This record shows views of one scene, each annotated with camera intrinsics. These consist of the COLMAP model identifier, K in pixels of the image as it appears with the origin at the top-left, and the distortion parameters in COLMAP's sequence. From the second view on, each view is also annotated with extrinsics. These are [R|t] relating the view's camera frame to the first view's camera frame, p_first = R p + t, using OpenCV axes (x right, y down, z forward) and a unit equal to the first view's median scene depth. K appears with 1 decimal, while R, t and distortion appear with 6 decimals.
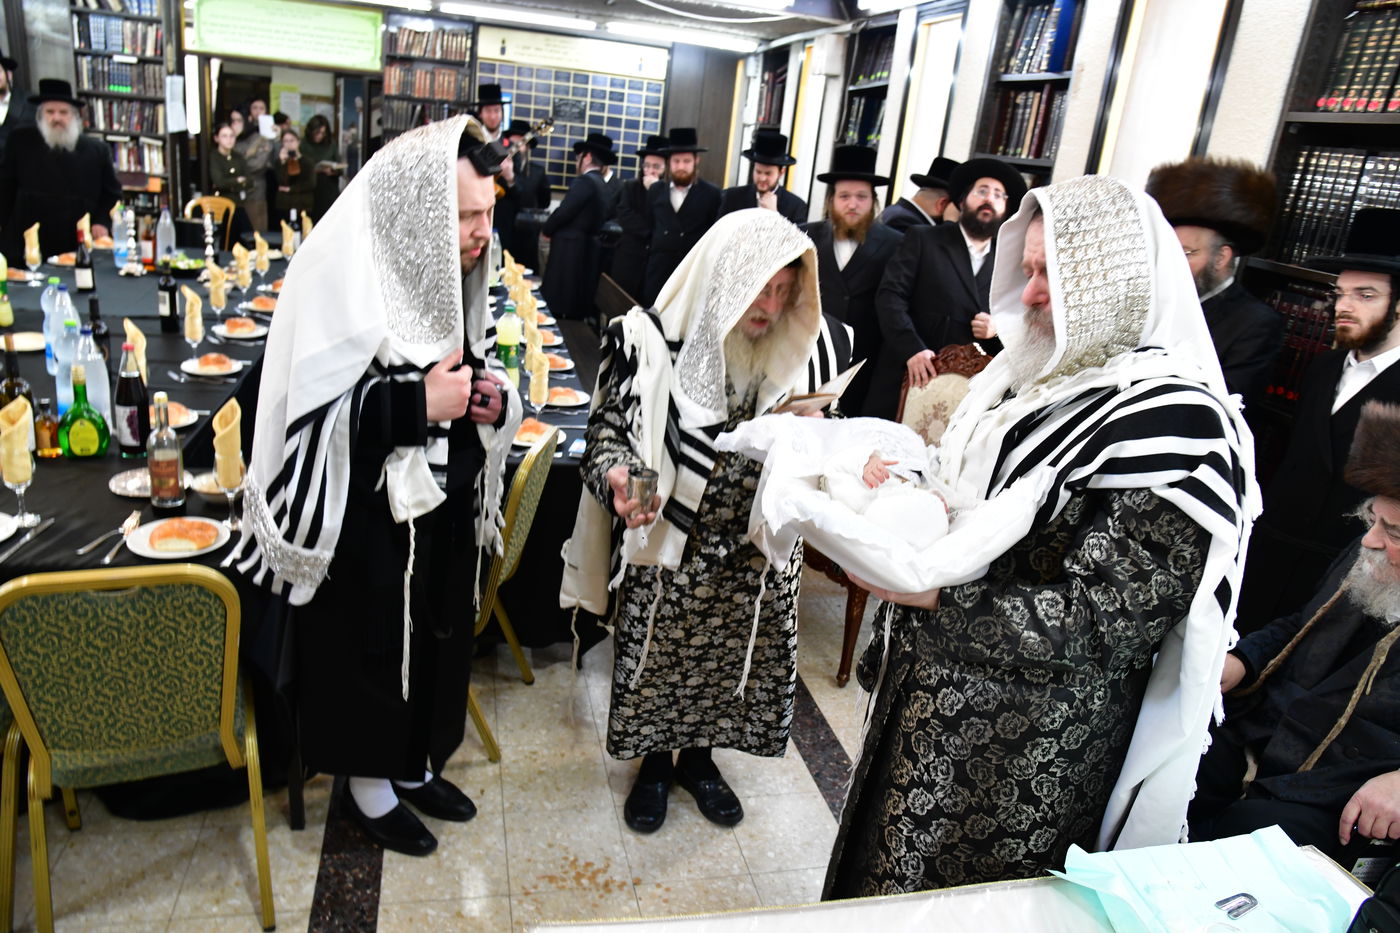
lens RADIAL K [[960.4, 0, 709.0], [0, 960.4, 471.2], [0, 0, 1]] dist [-0.118246, 0.070309]
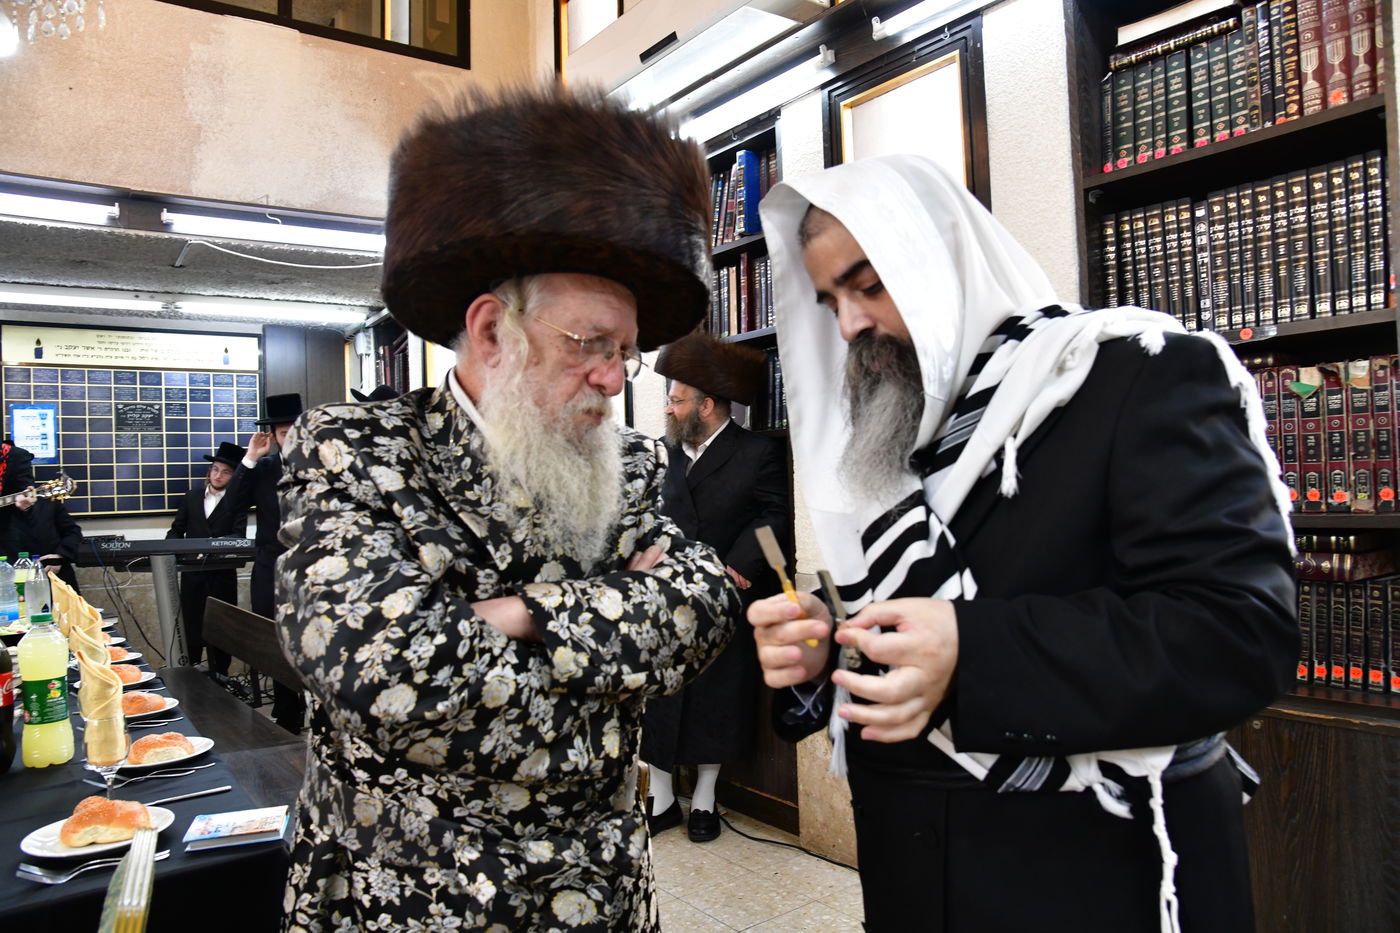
lens RADIAL K [[960.4, 0, 709.0], [0, 960.4, 471.2], [0, 0, 1]] dist [-0.118246, 0.070309]
pose [[0.909095, -0.144508, 0.390721, -0.027131], [0.261962, 0.927568, -0.266447, -0.000394], [-0.323916, 0.344580, 0.881103, 0.201231]]
